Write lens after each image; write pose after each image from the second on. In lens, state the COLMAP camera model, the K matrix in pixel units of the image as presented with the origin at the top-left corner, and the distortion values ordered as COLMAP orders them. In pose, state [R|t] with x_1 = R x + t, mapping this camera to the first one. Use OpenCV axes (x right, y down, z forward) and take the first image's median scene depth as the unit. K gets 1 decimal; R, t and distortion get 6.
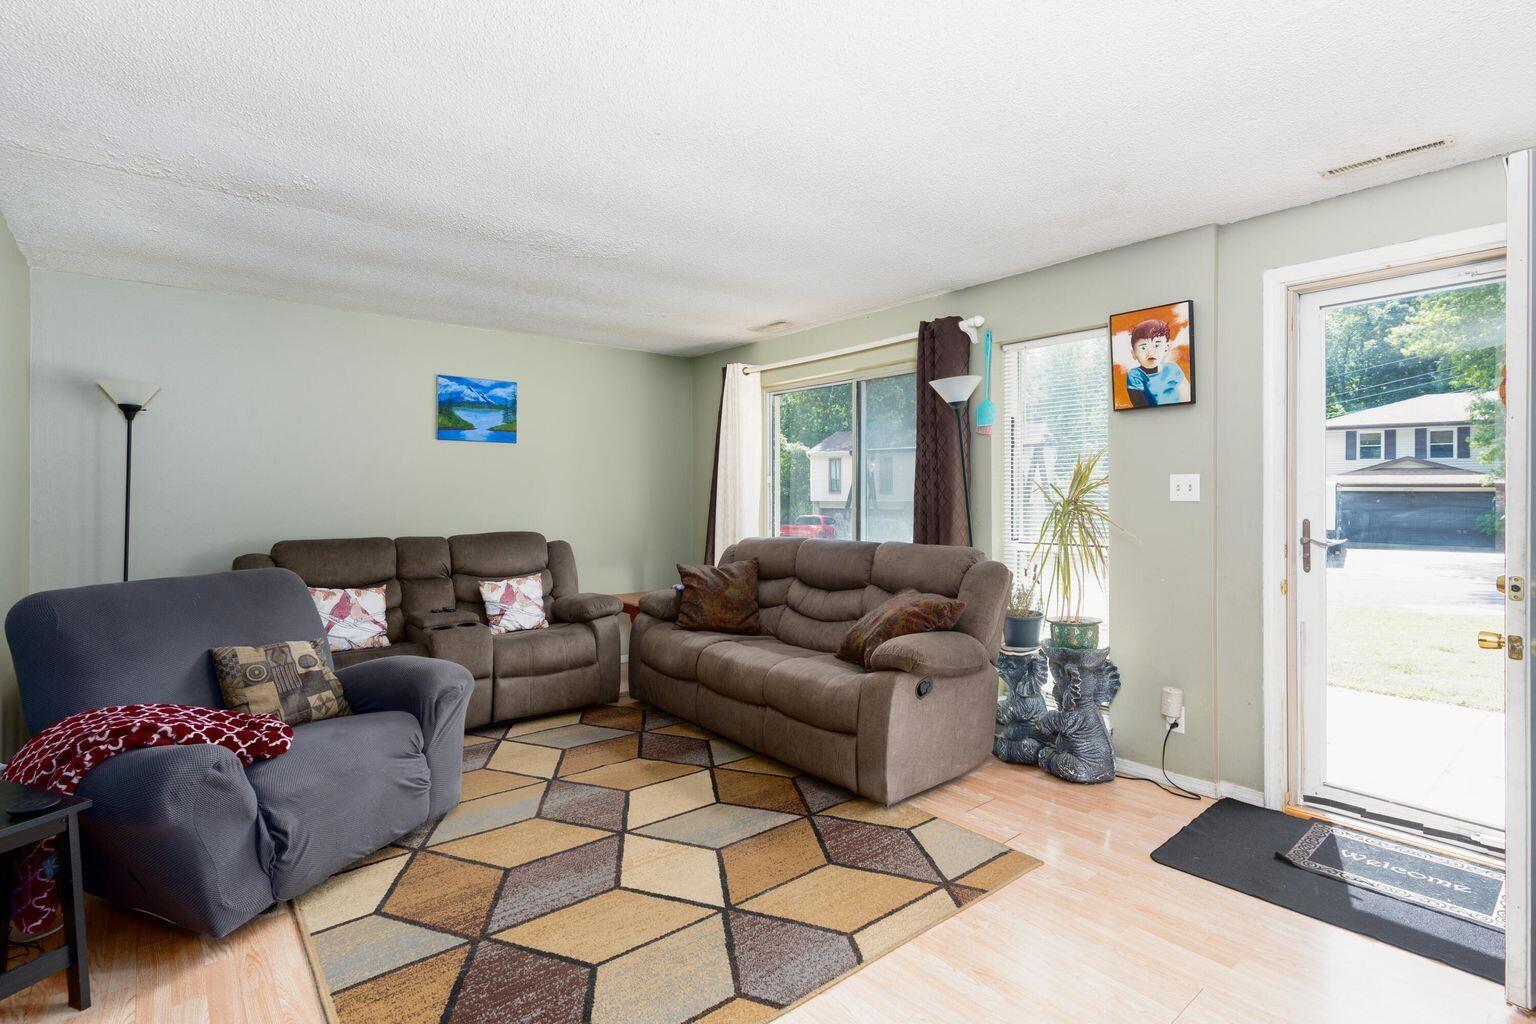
lens RADIAL K [[730.0, 0, 771.2], [0, 730.0, 498.9], [0, 0, 1]] dist [-0.020509, 0.000061]
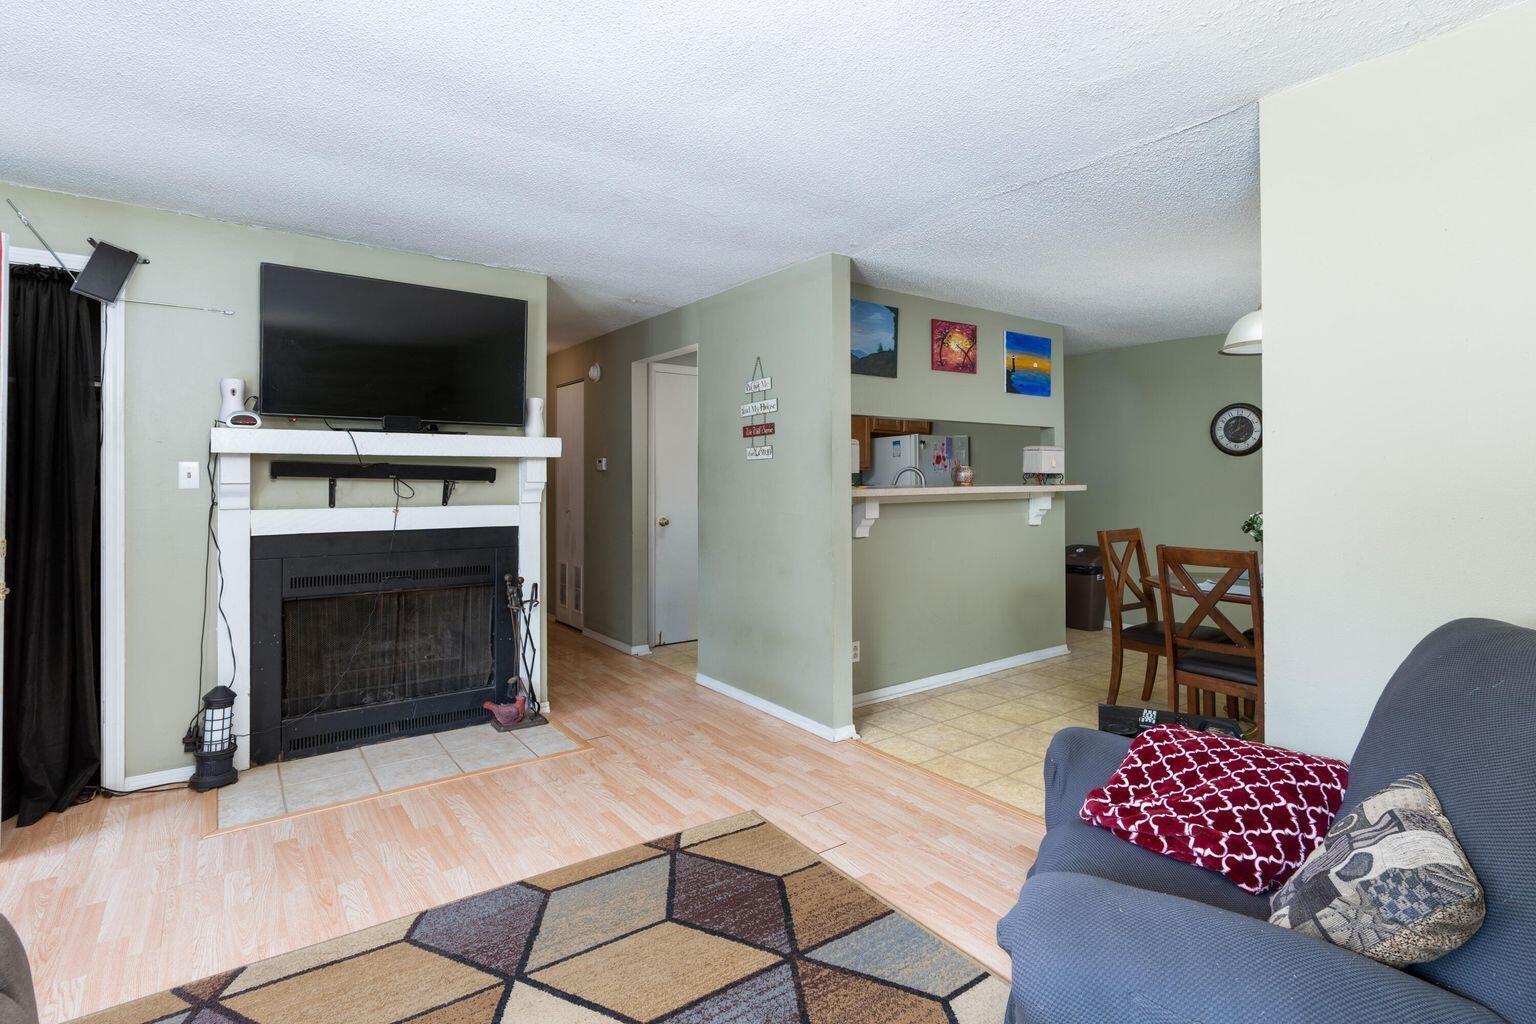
lens RADIAL K [[743.5, 0, 770.2], [0, 743.5, 475.0], [0, 0, 1]] dist [0.002838, 0.000359]
pose [[-0.997895, 0.003994, 0.064724, -0.430004], [0.004209, 0.999986, 0.003177, -0.011123], [-0.064710, 0.003443, -0.997898, 1.915002]]
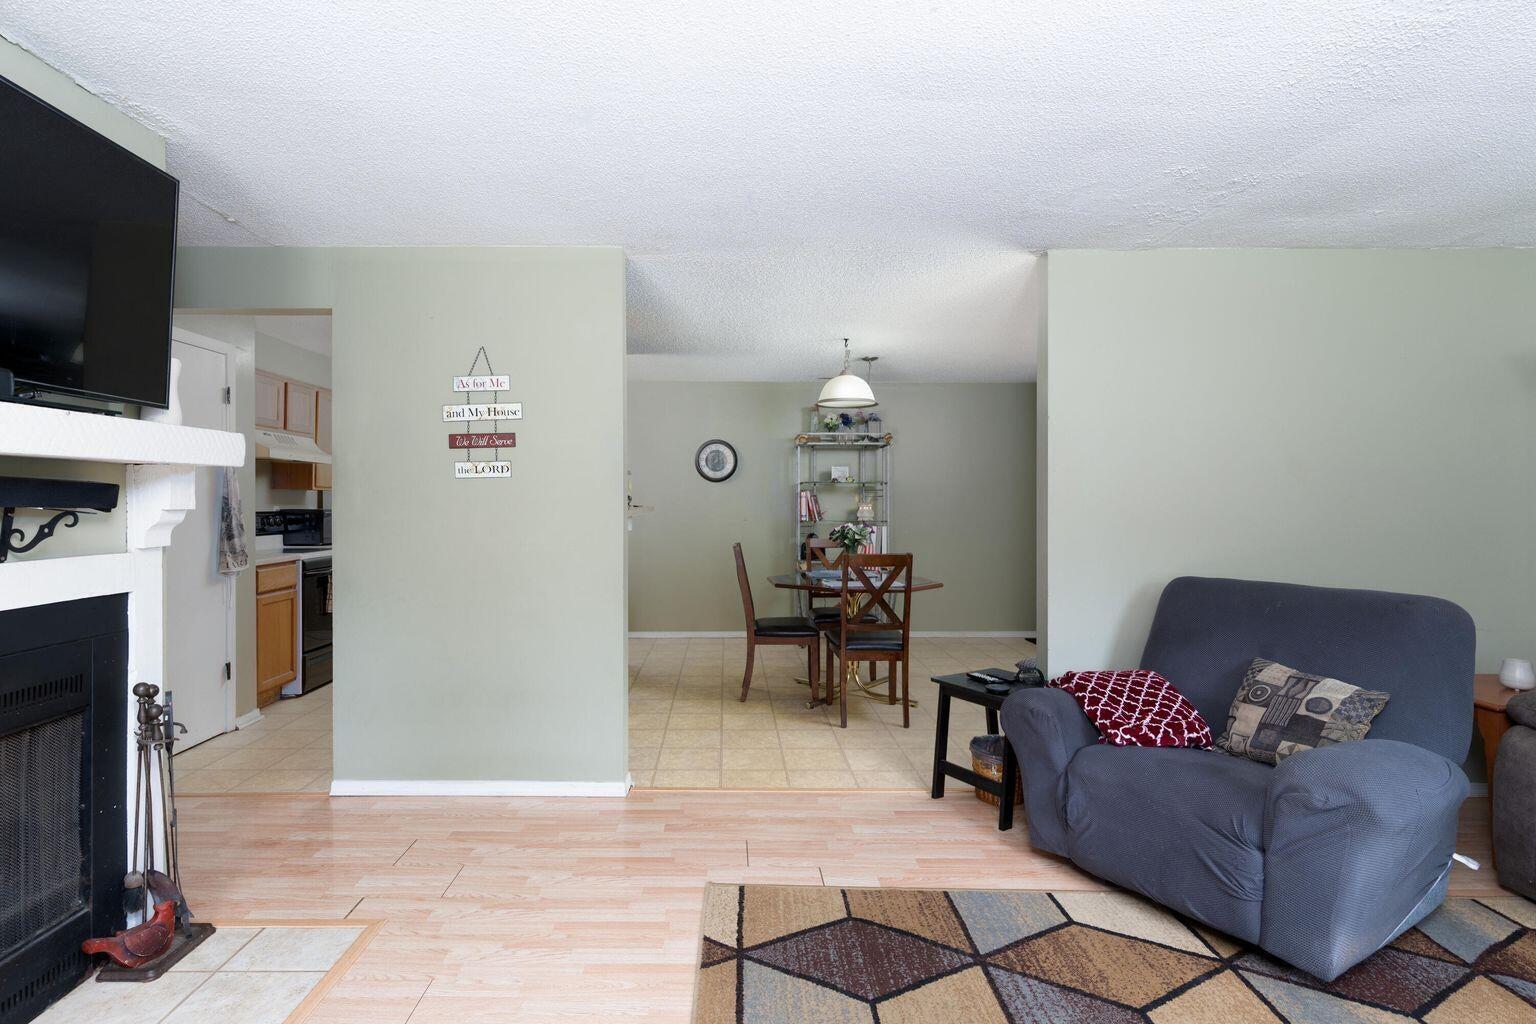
lens RADIAL K [[751.5, 0, 732.2], [0, 751.5, 501.5], [0, 0, 1]] dist [-0.000613, -0.000324]
pose [[-0.647515, 0.006643, -0.762024, 0.565942], [-0.003648, 0.999924, 0.011817, -0.017280], [0.762044, 0.010431, -0.647441, 1.367152]]
